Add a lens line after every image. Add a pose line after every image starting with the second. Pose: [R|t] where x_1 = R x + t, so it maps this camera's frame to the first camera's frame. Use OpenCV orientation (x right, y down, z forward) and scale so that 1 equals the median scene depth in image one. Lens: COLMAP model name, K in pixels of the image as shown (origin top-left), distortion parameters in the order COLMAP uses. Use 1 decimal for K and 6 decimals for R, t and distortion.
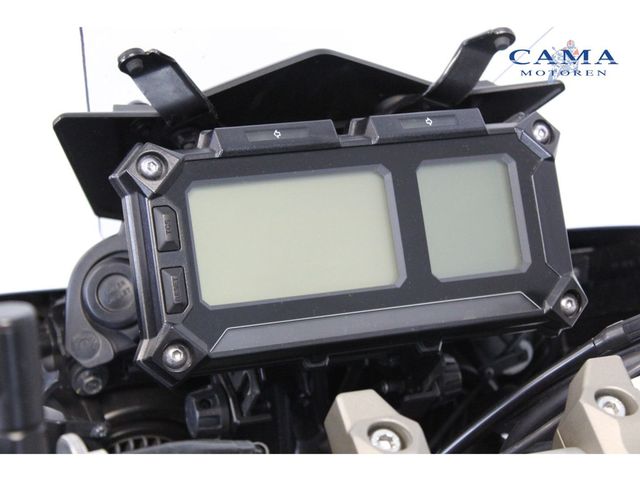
lens RADIAL K [[1587.9, 0, 320.5], [0, 1587.9, 239.4], [0, 0, 1]] dist [0.164775, 0.000000]
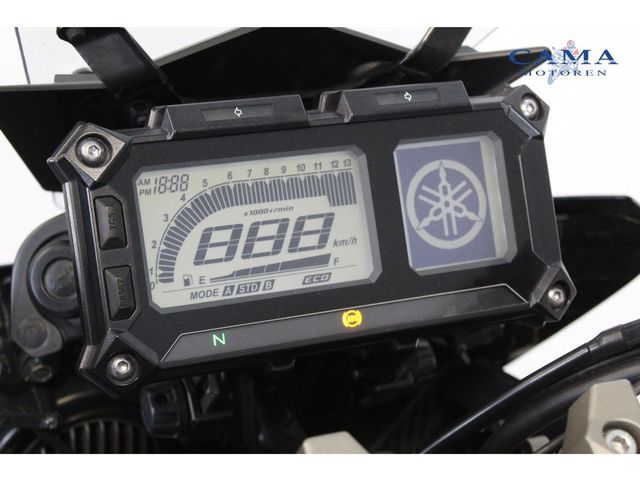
lens RADIAL K [[1265.4, 0, 318.3], [0, 1265.4, 240.3], [0, 0, 1]] dist [0.066273, 0.000000]
pose [[0.999738, 0.004808, 0.022367, 0.001886], [-0.006663, 0.996476, 0.083619, -0.052246], [-0.021887, -0.083746, 0.996247, 0.279438]]
